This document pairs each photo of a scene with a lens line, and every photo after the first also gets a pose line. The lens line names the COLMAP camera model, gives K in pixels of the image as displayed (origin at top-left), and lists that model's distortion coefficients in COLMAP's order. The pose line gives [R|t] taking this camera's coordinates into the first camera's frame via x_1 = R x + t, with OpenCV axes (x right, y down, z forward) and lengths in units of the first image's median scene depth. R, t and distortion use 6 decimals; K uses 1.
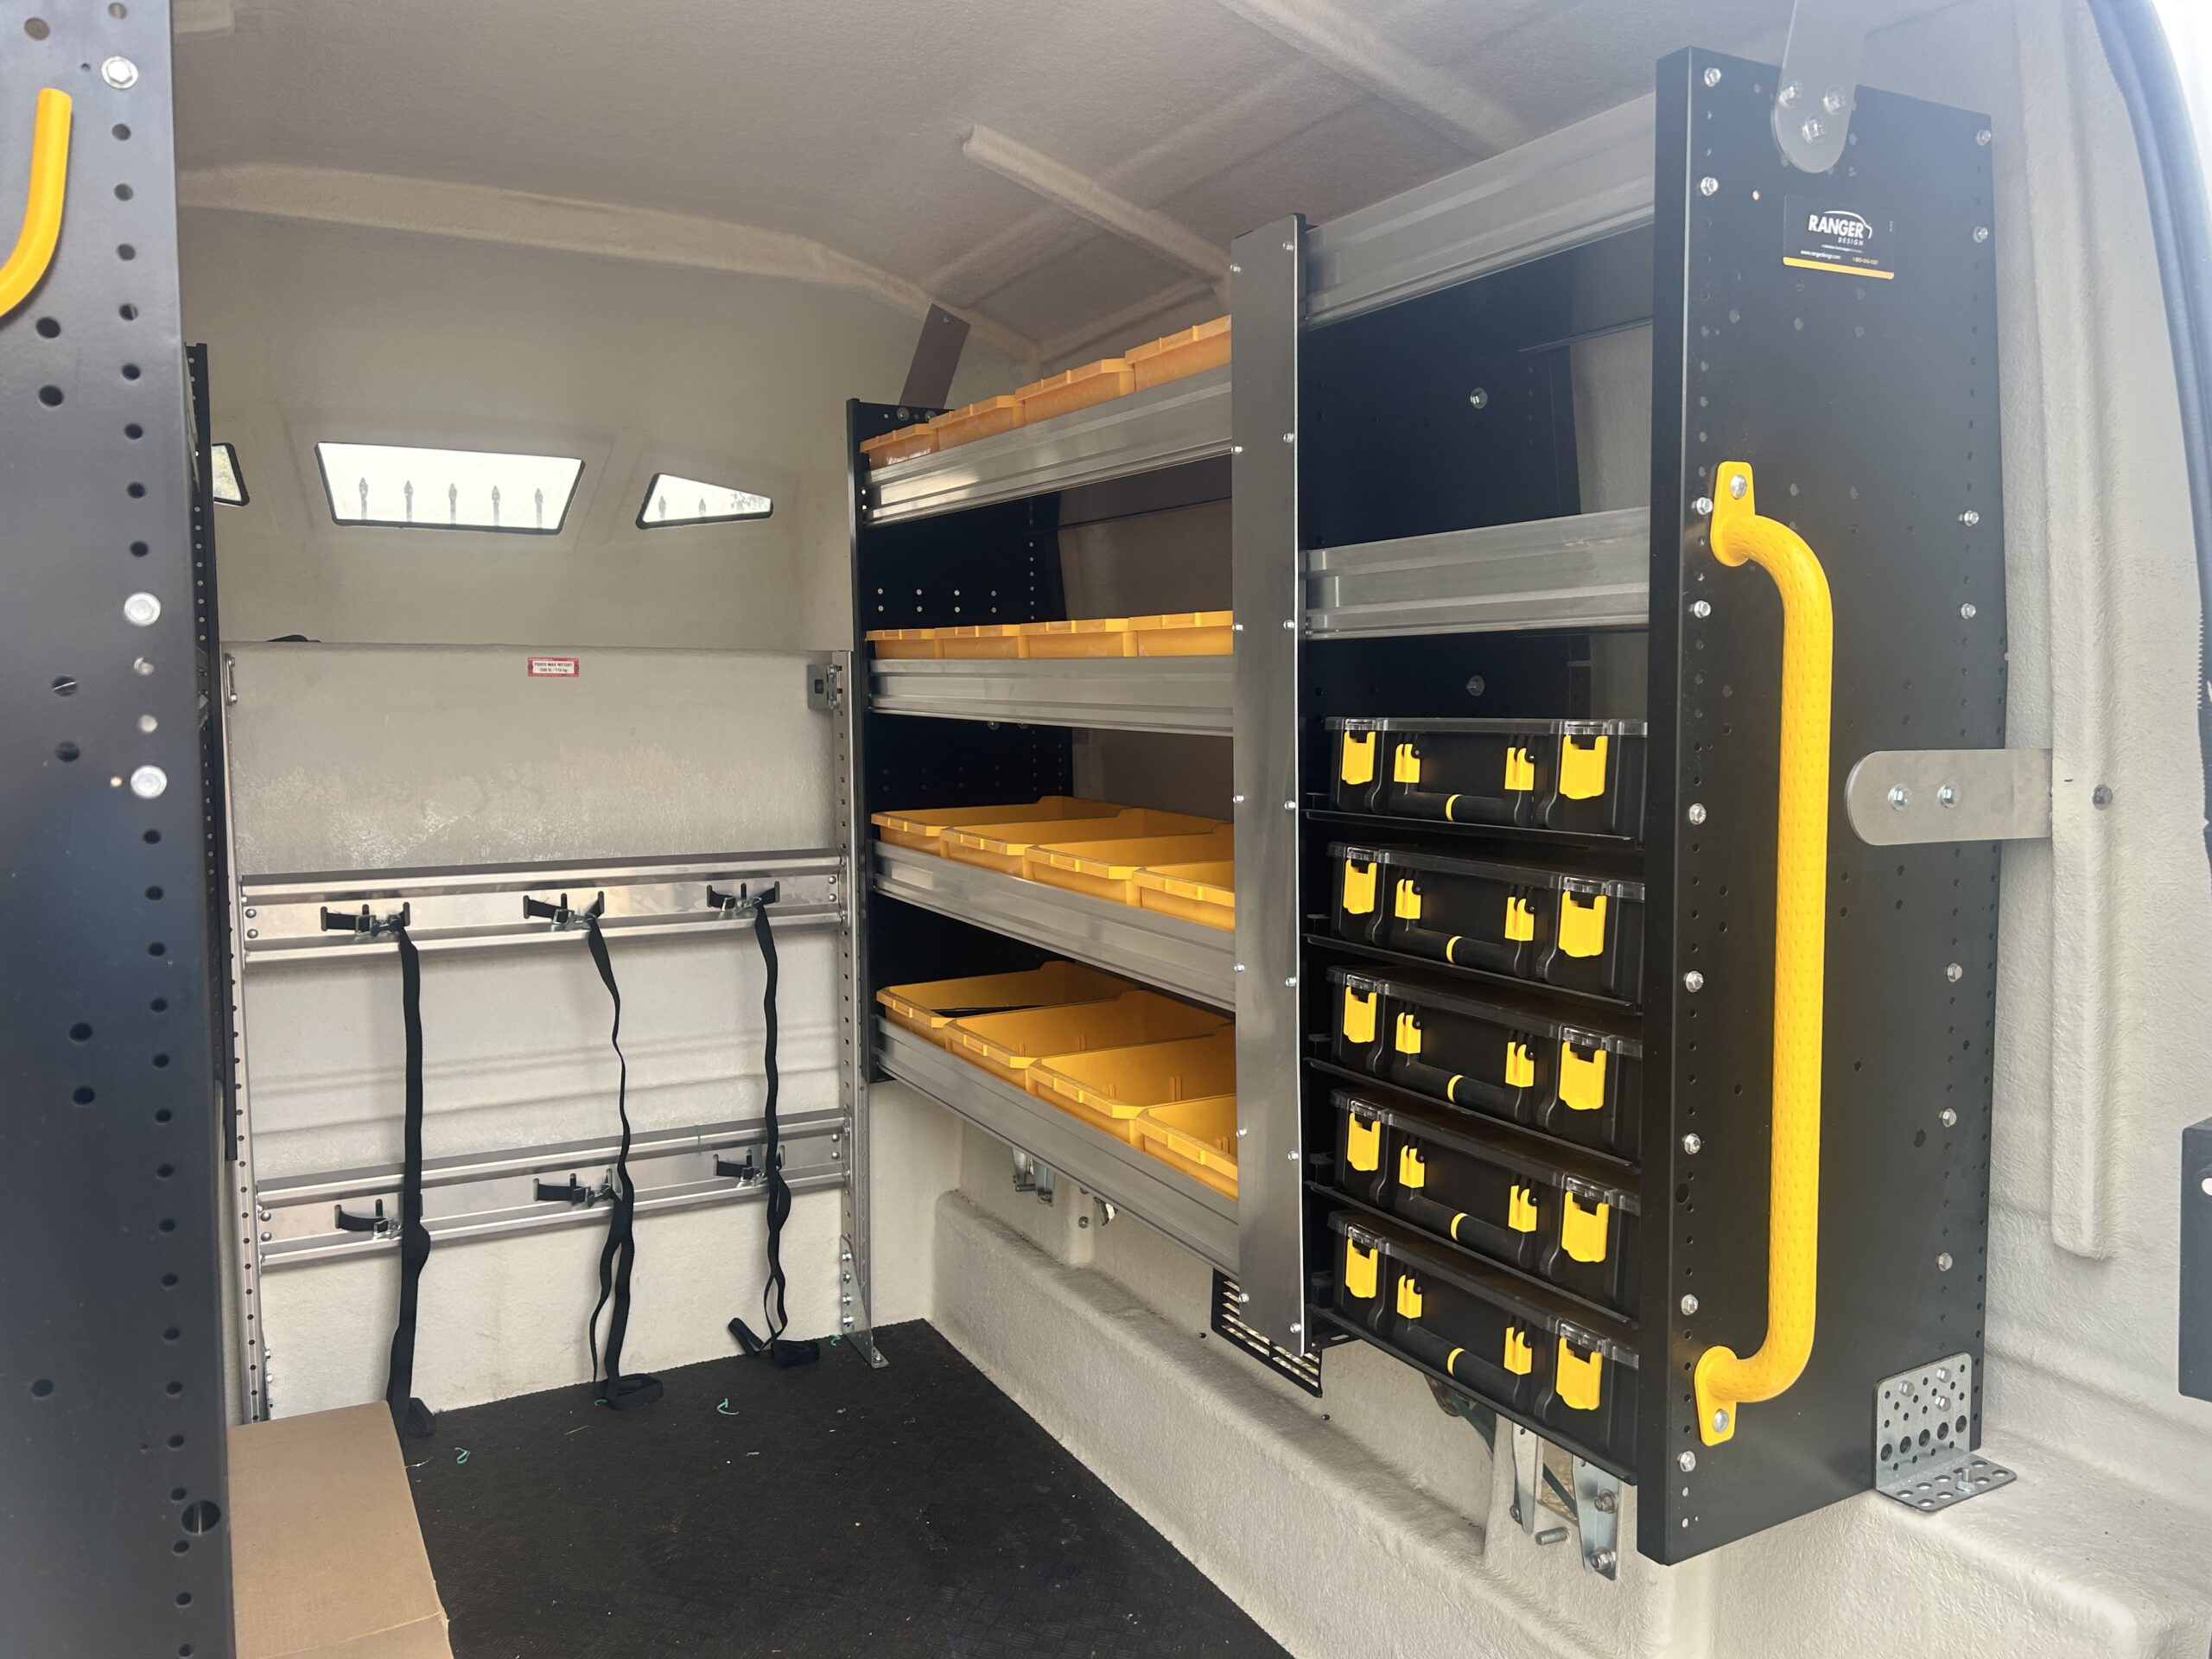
lens RADIAL K [[1660.0, 0, 1091.9], [0, 1660.0, 834.1], [0, 0, 1]] dist [0.036991, -0.047769]
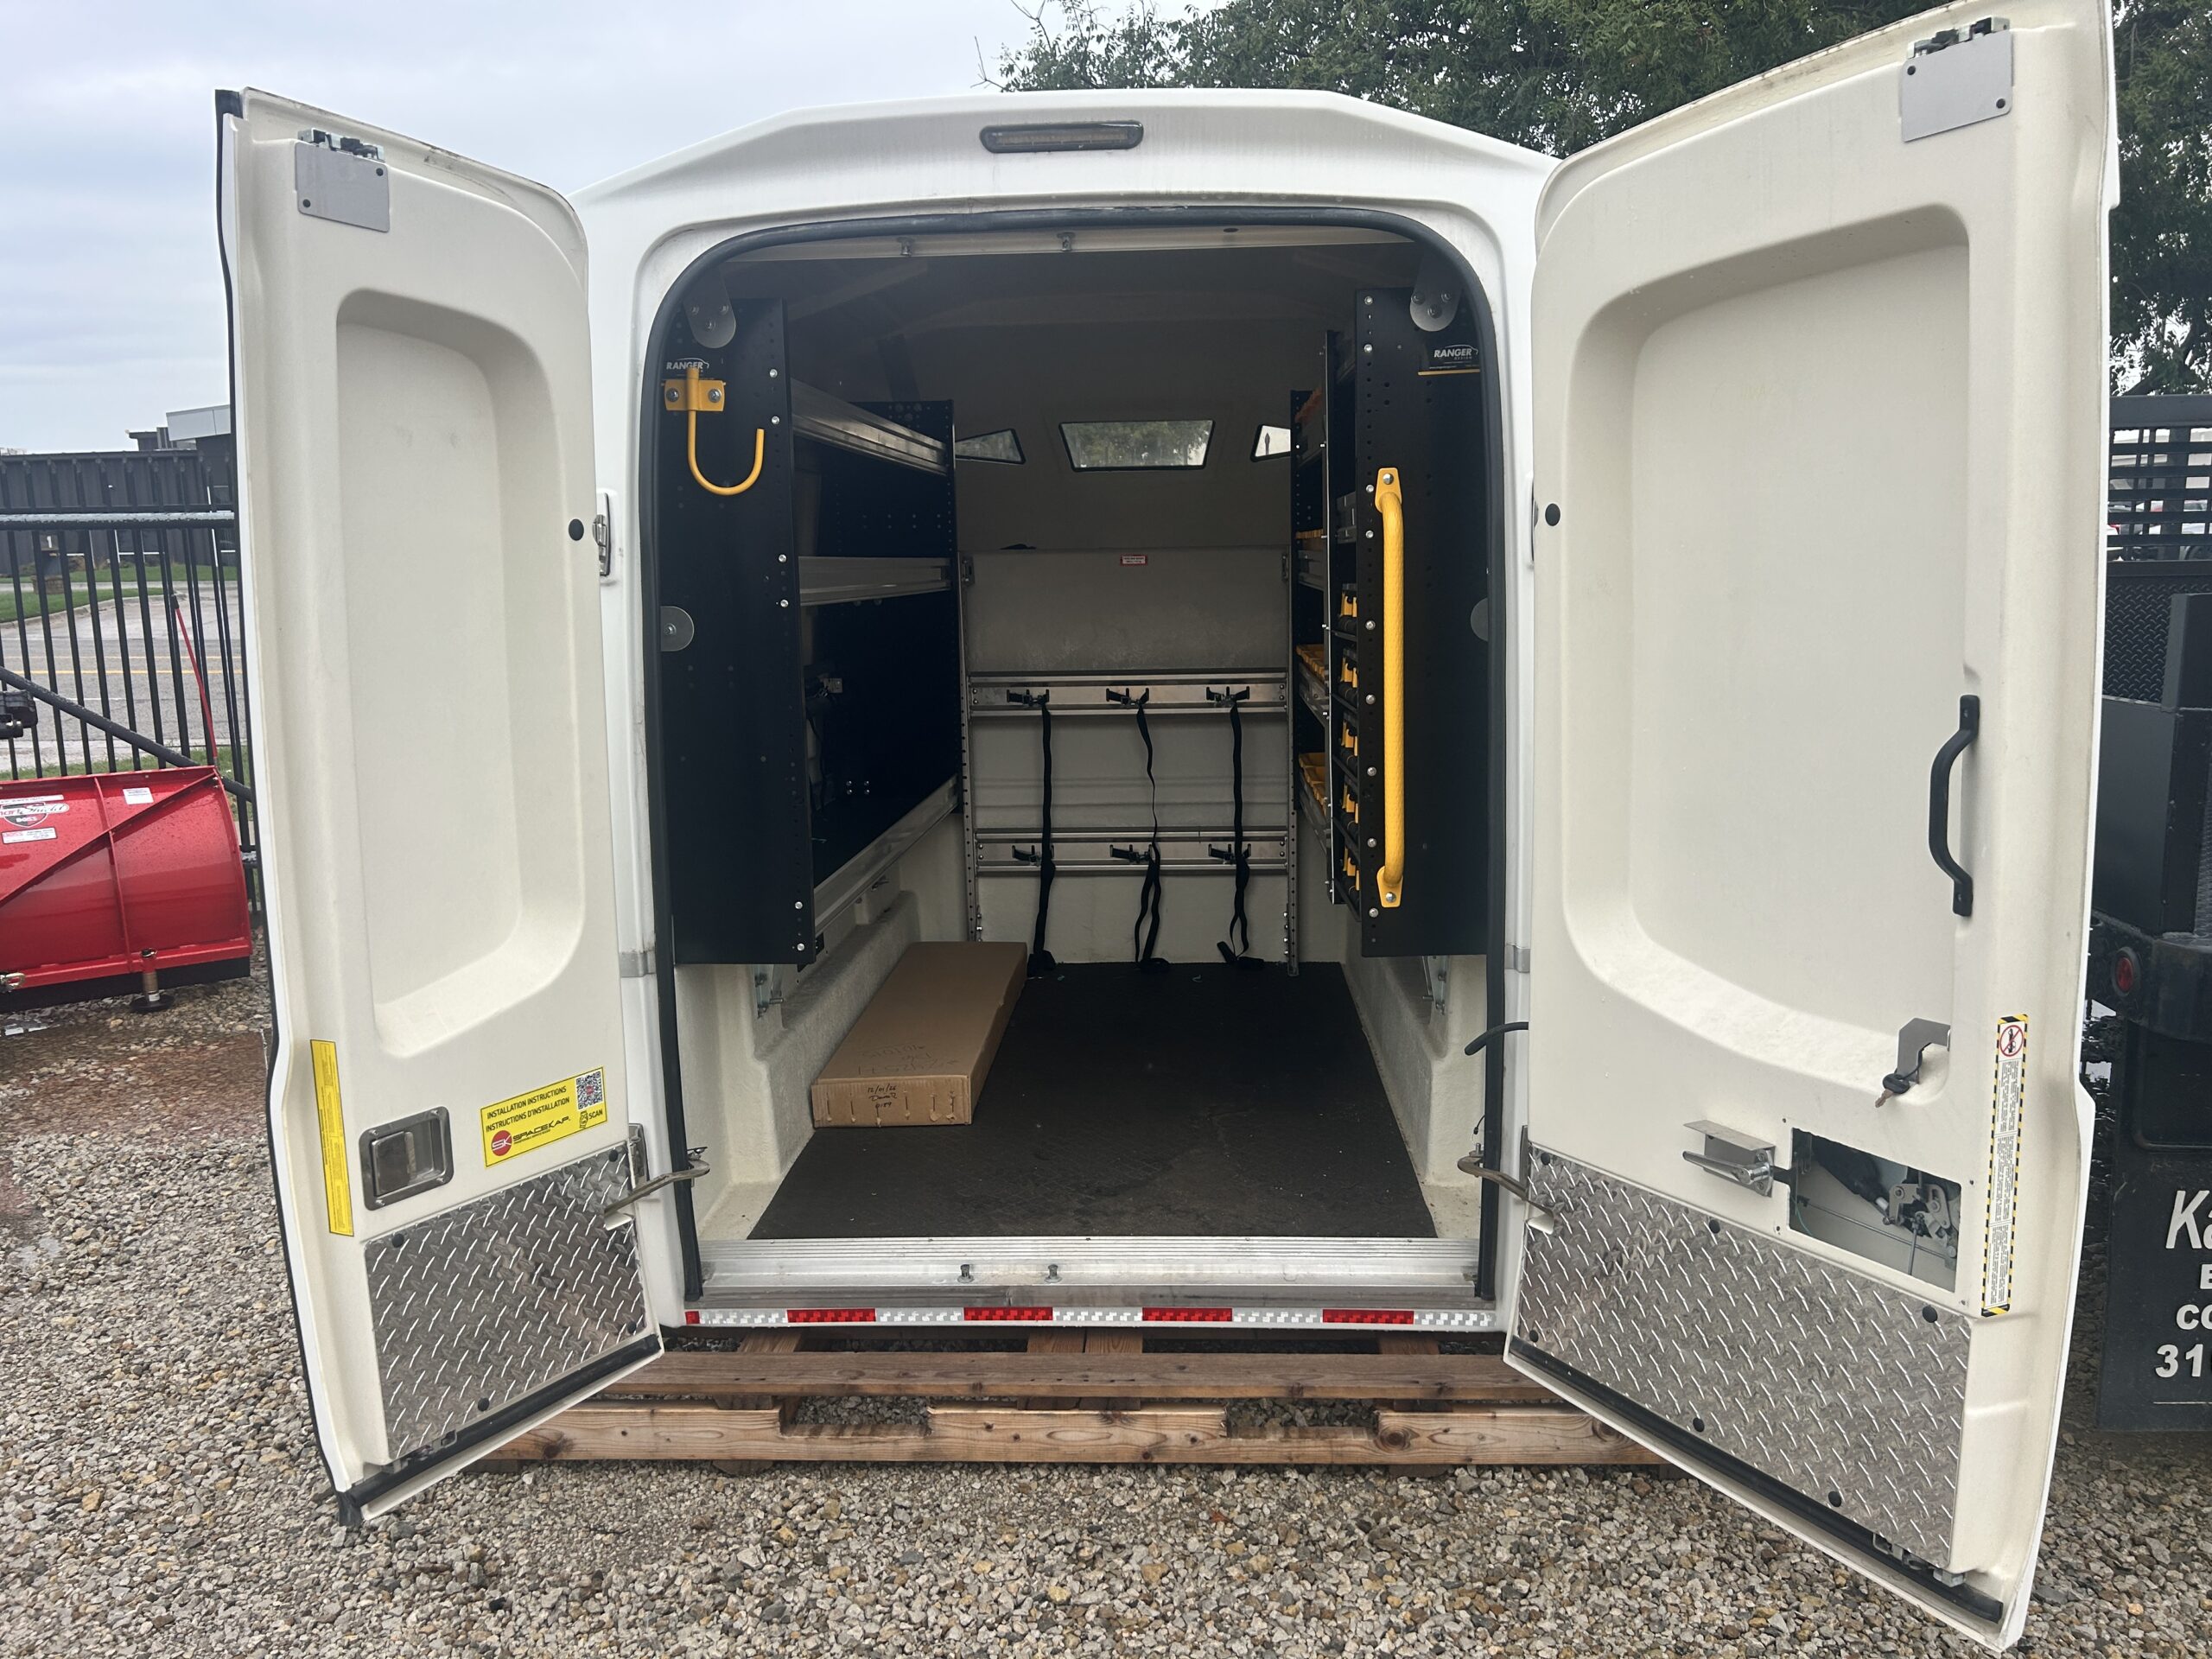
lens RADIAL K [[1660.0, 0, 1090.0], [0, 1660.0, 821.5], [0, 0, 1]] dist [0.036991, -0.047769]
pose [[0.849051, 0.064126, -0.524405, 0.597278], [-0.027622, 0.996637, 0.077149, 0.041527], [0.527589, -0.051019, 0.847967, -0.549981]]
